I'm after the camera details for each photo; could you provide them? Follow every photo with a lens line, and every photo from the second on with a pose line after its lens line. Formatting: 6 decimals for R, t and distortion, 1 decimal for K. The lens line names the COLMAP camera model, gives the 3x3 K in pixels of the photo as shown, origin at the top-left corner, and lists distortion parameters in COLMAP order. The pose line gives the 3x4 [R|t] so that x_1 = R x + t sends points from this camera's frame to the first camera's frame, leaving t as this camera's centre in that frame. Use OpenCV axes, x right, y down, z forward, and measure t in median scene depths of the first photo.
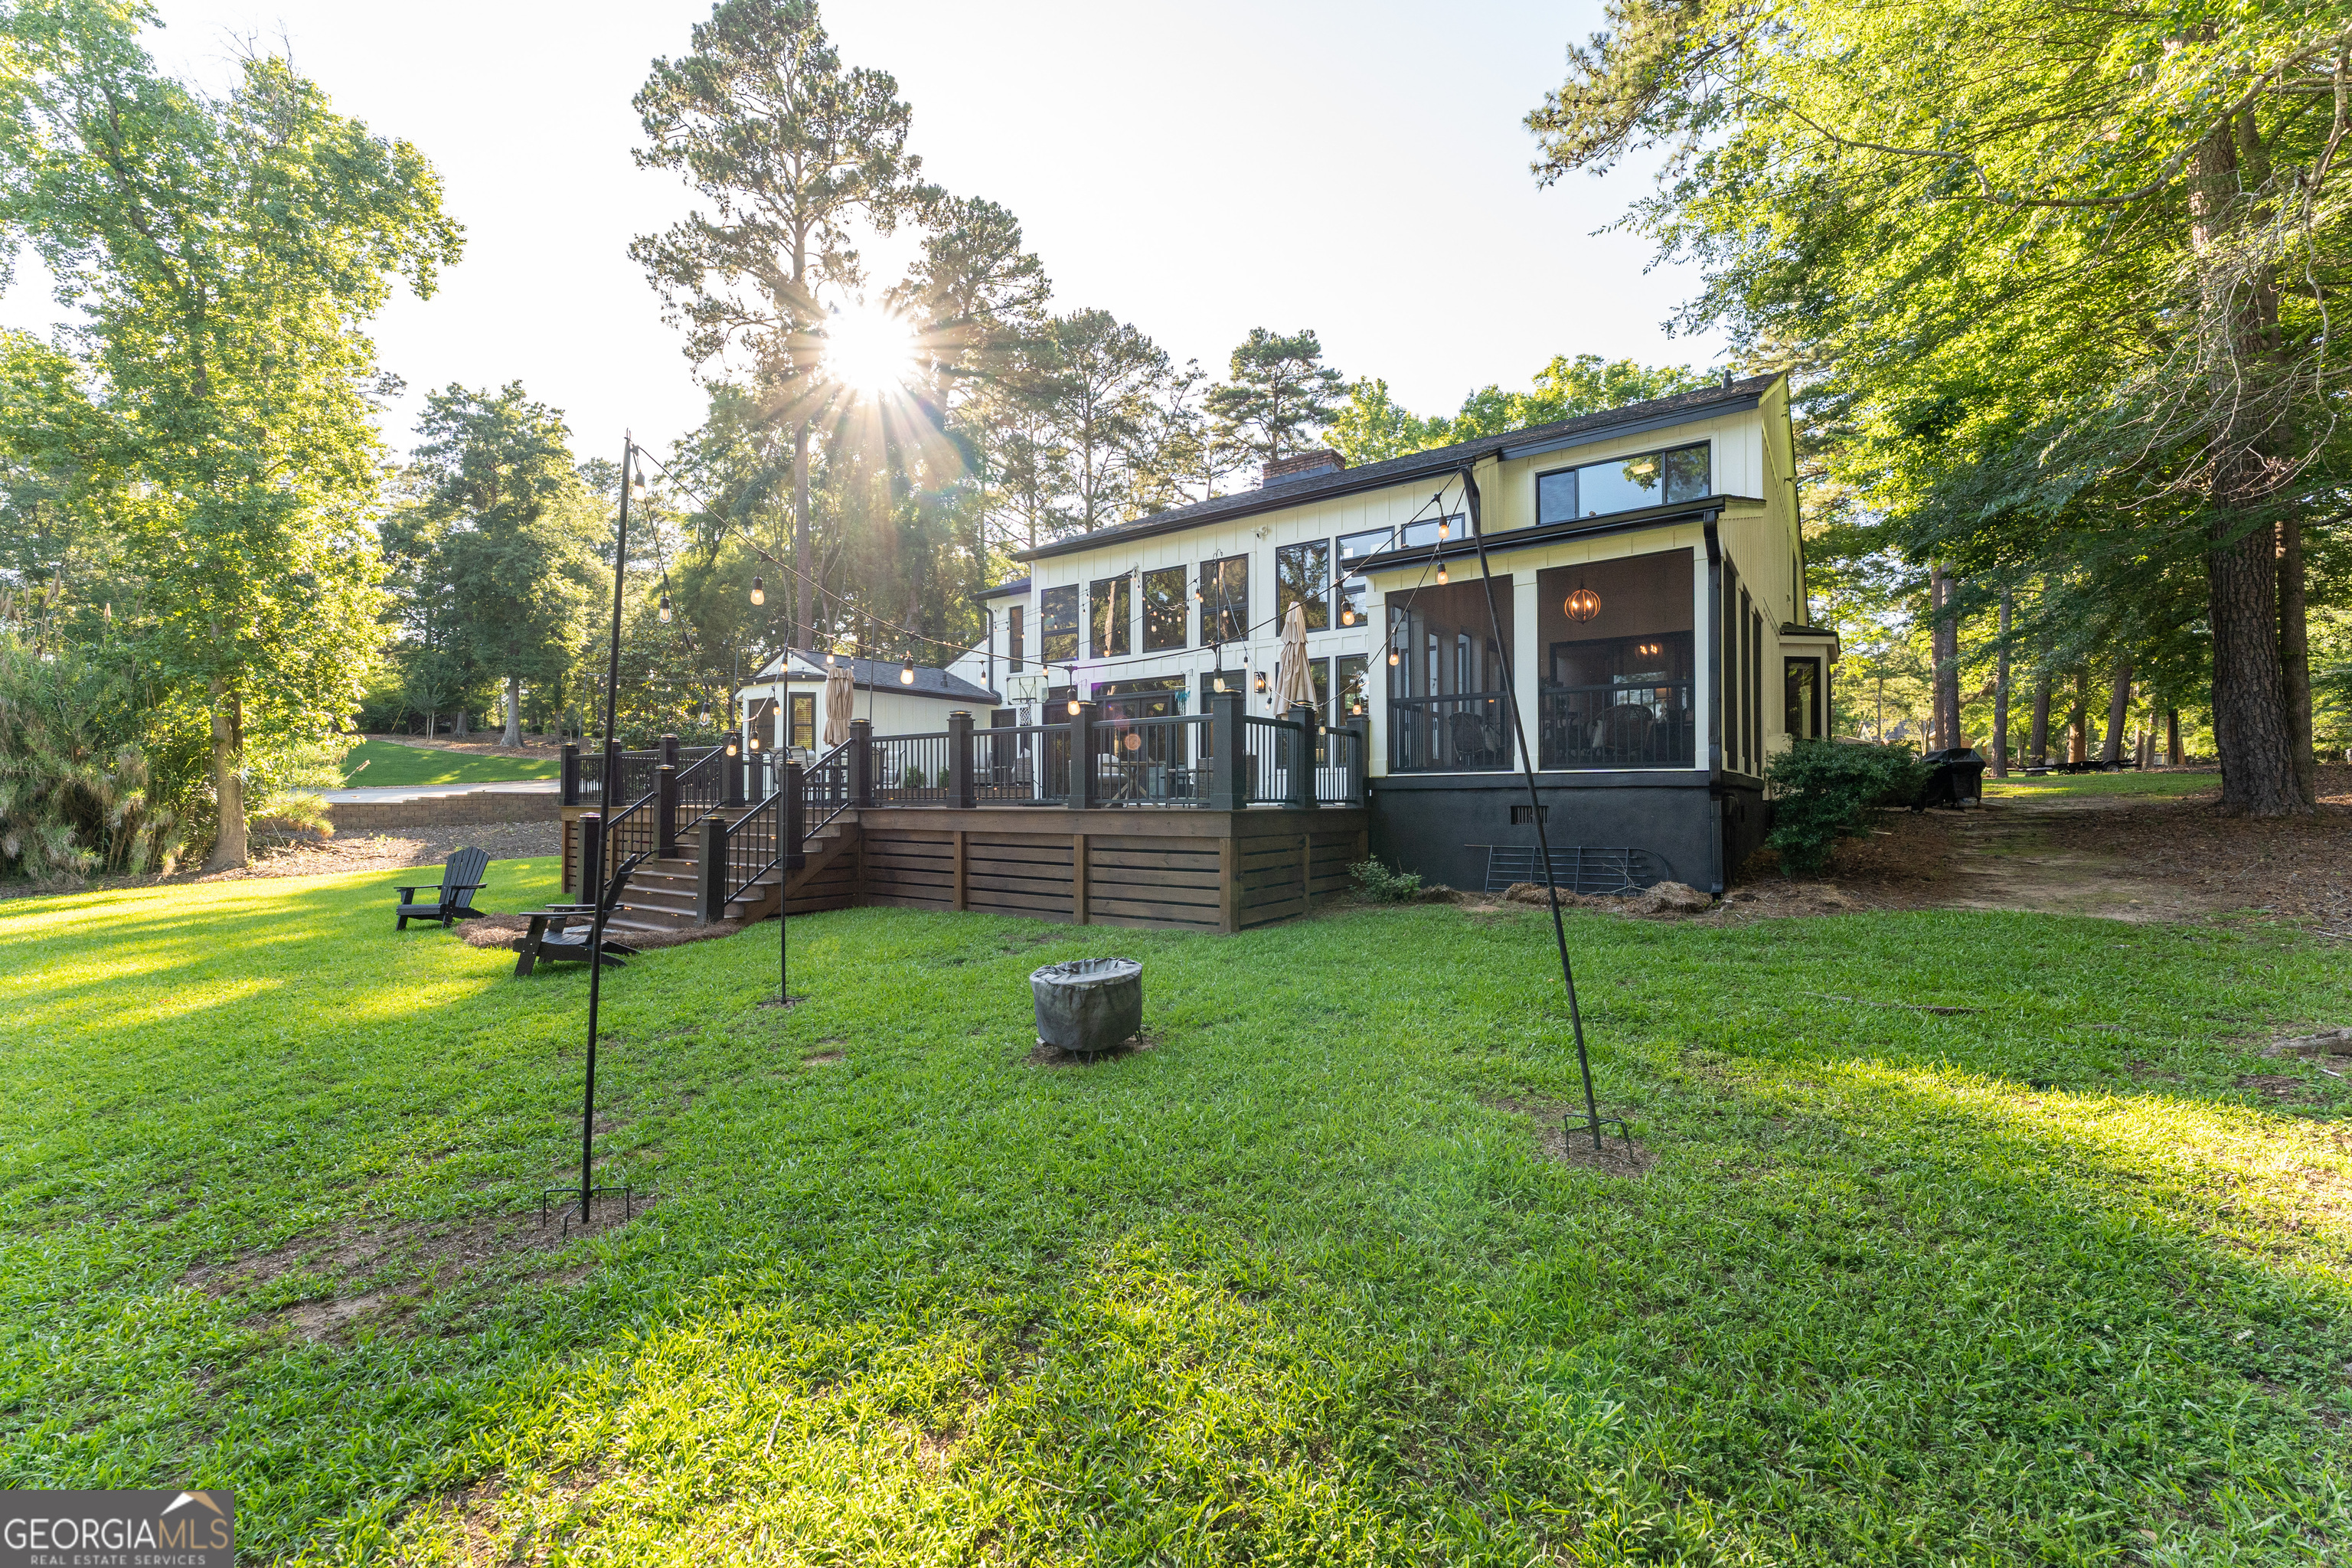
lens RADIAL K [[945.6, 0, 1162.4], [0, 945.6, 780.3], [0, 0, 1]] dist [-0.003310, -0.000606]
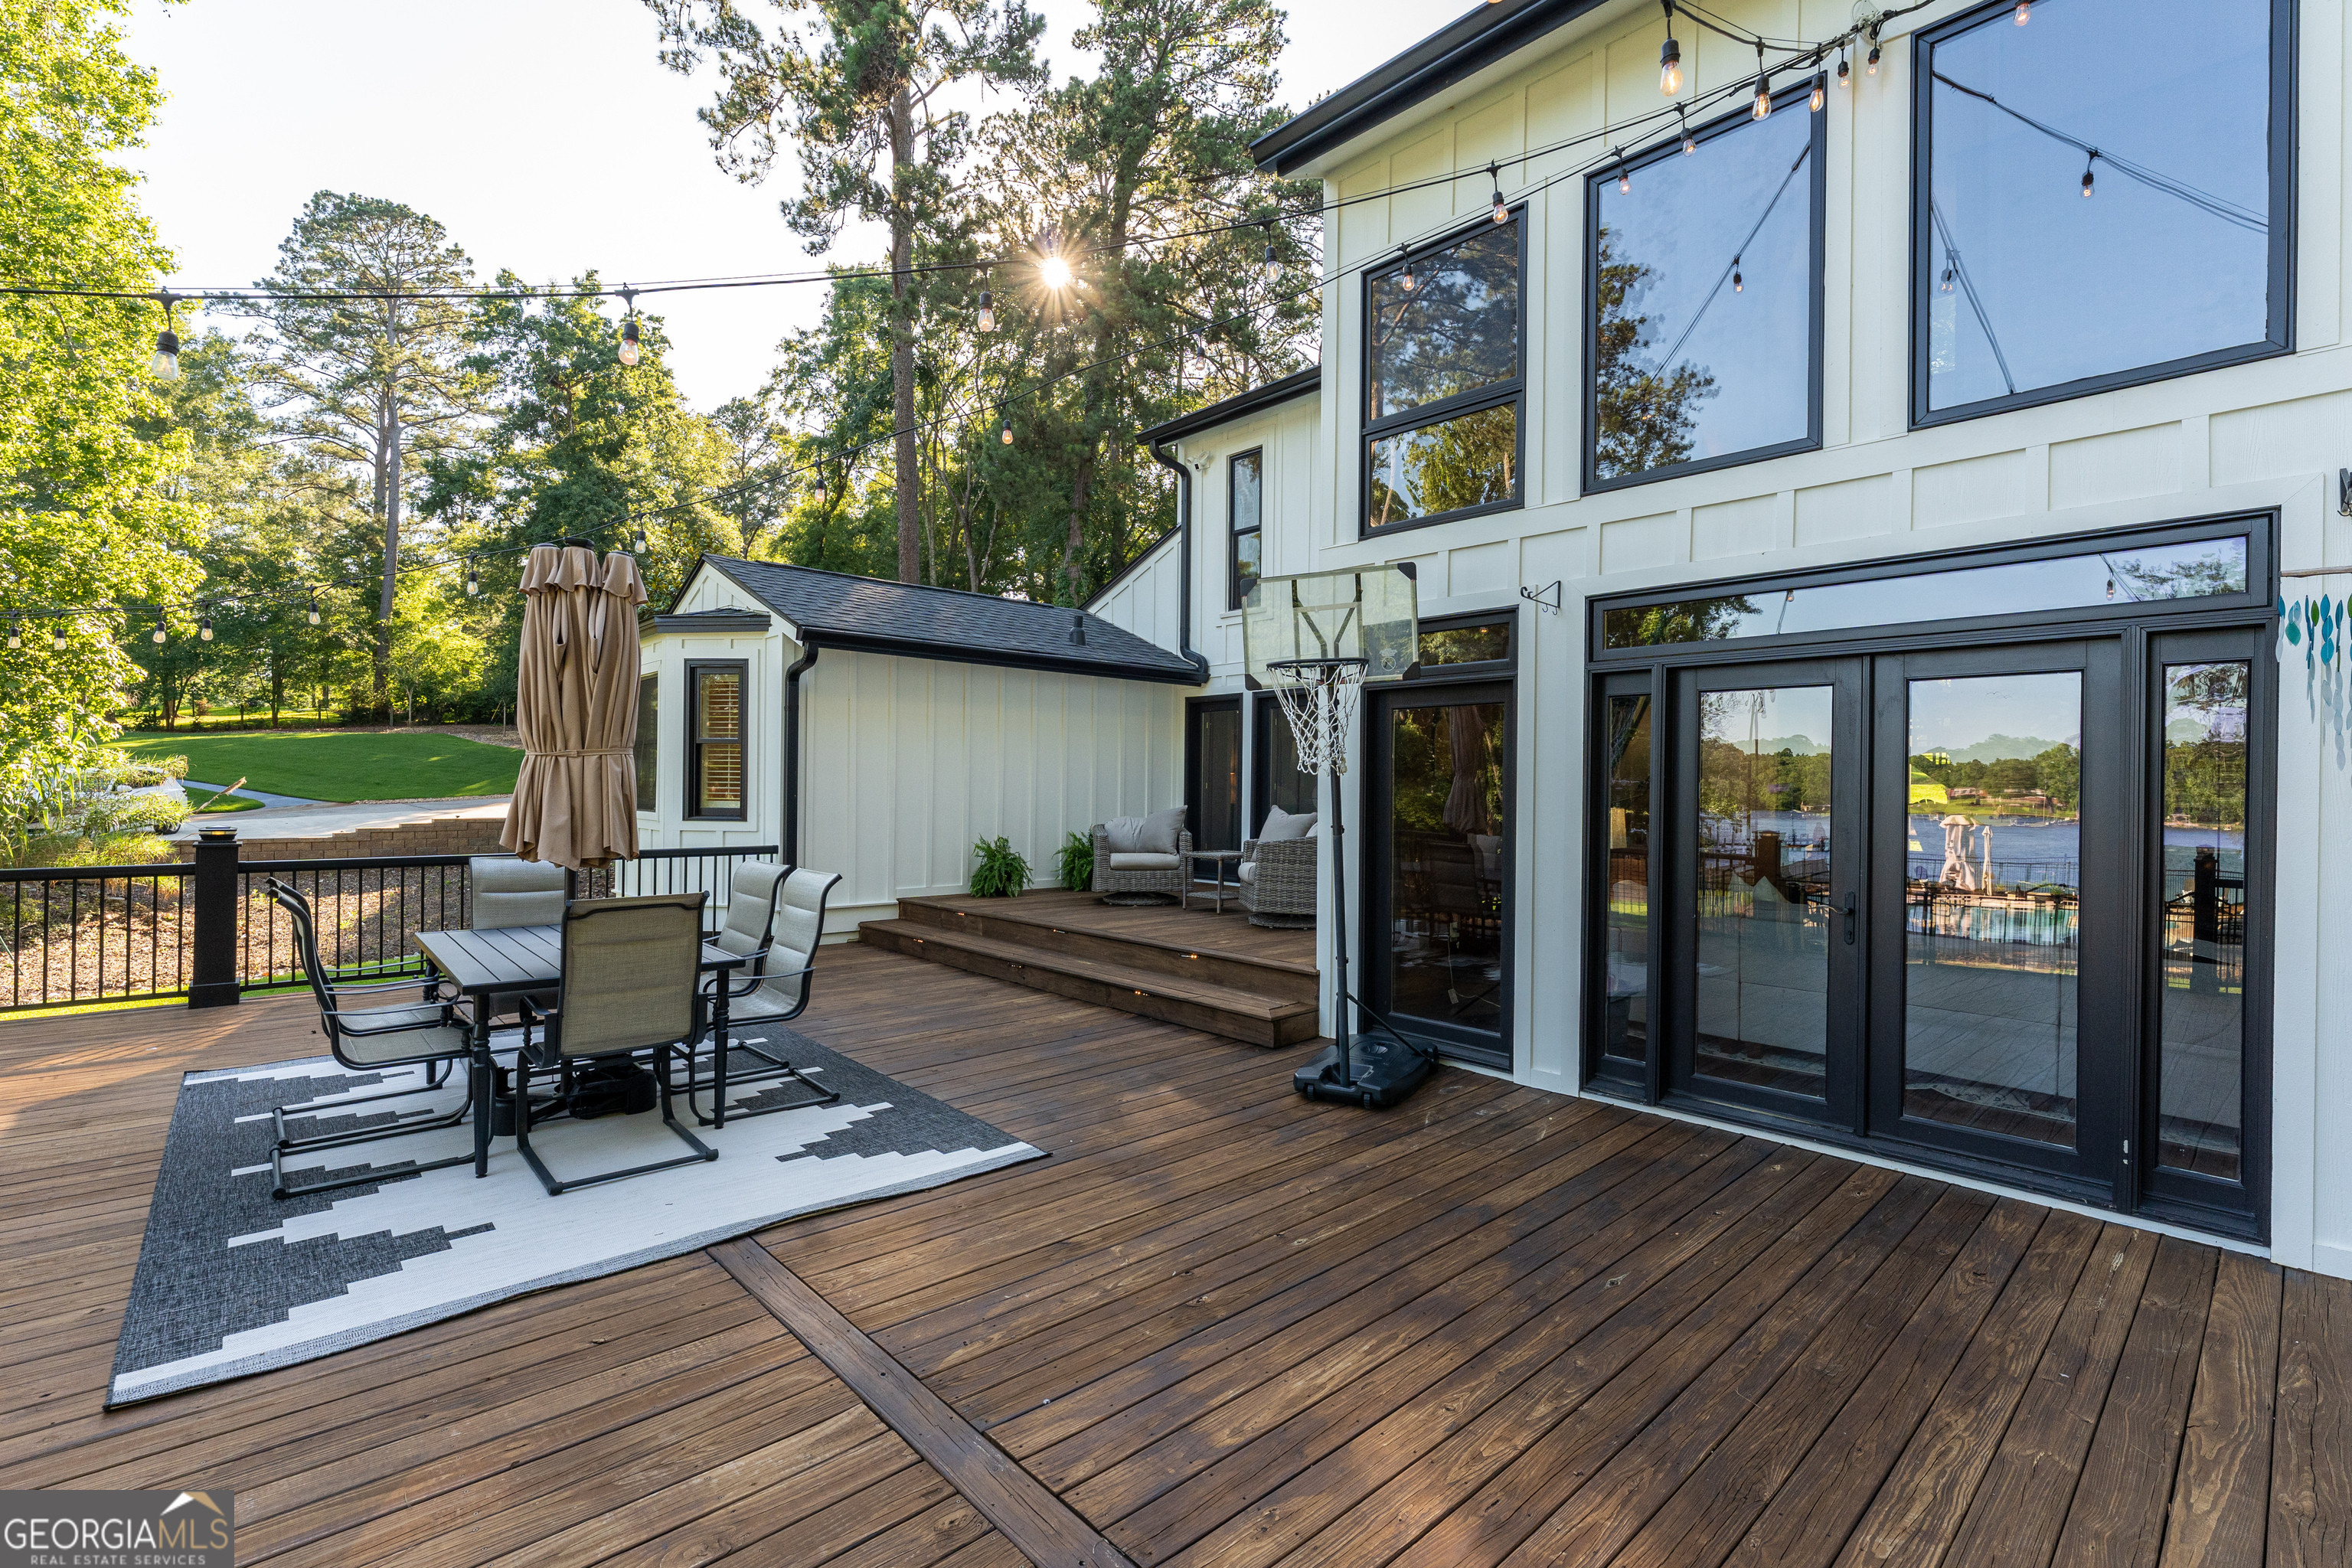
lens RADIAL K [[1042.1, 0, 1171.2], [0, 1042.1, 785.1], [0, 0, 1]] dist [0.000512, 0.000069]
pose [[0.980639, 0.010019, -0.195569, -0.071472], [-0.006267, 0.999784, 0.019796, -0.033230], [0.195725, -0.018187, 0.980490, 0.404202]]
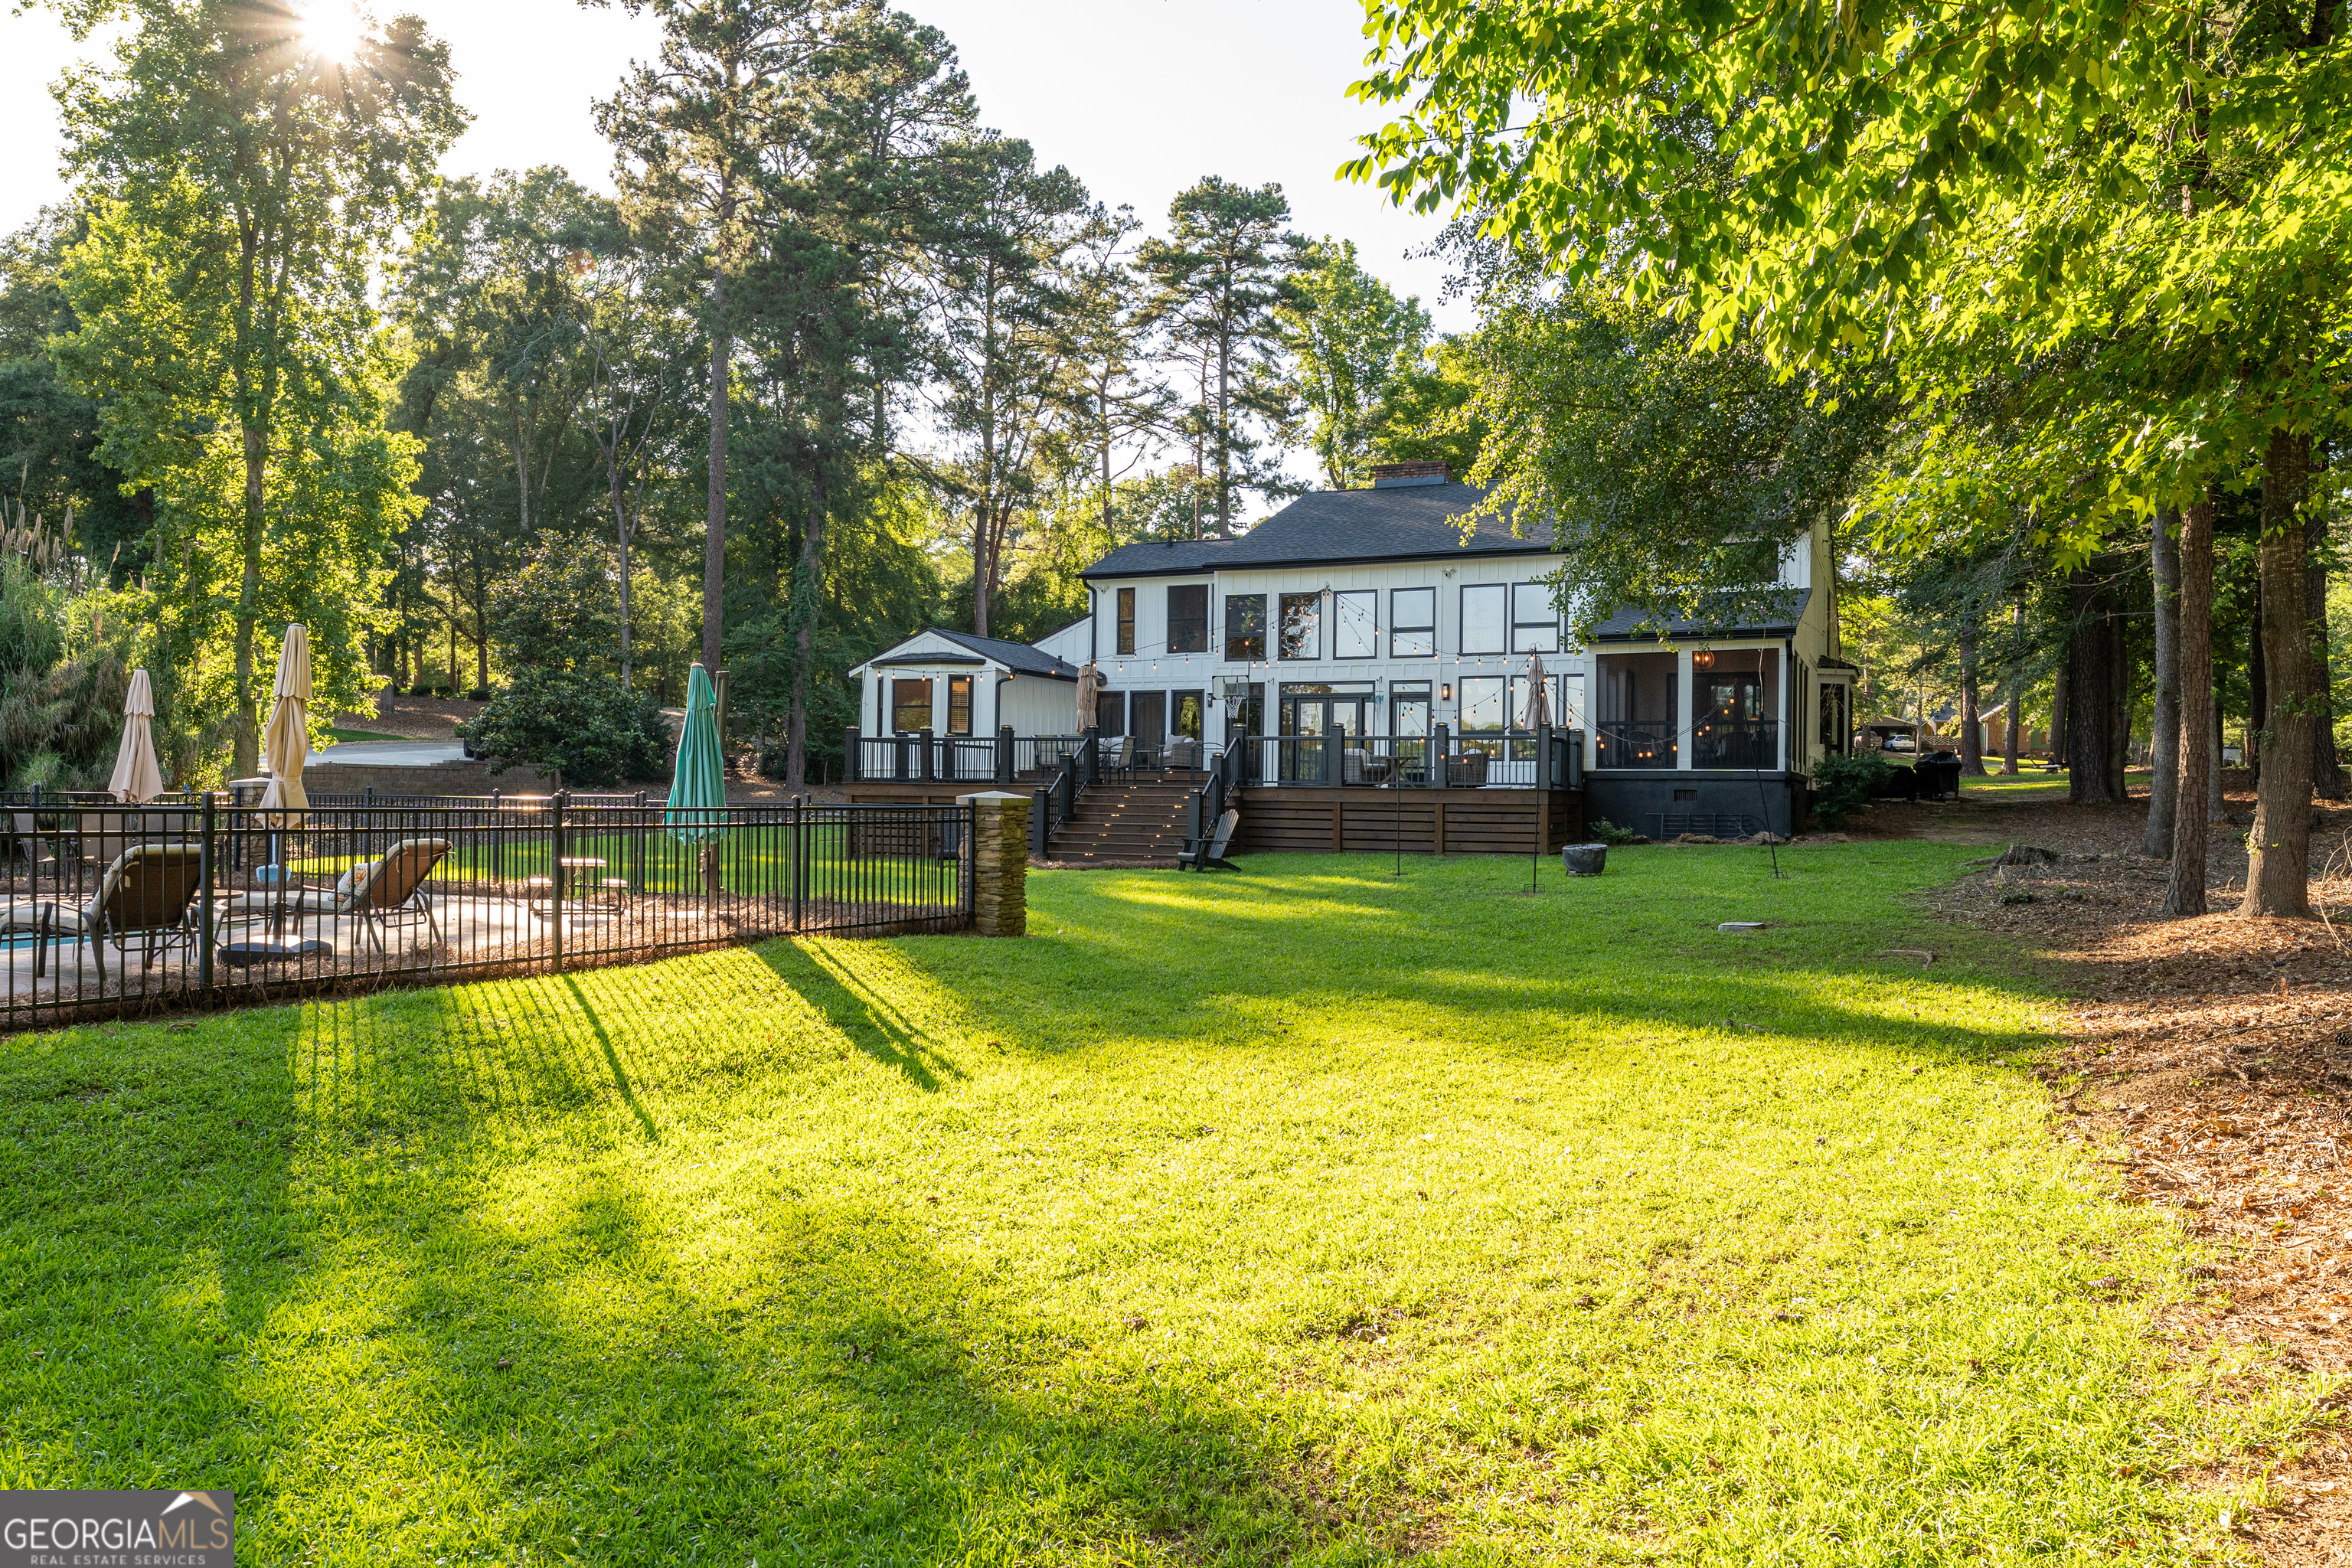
lens RADIAL K [[1645.2, 0, 1137.7], [0, 1645.2, 780.4], [0, 0, 1]] dist [0.008799, -0.001404]
pose [[0.980638, 0.015326, 0.195227, -0.360319], [-0.018479, 0.999726, 0.014340, -0.004579], [-0.194954, -0.017670, 0.980653, -0.534171]]
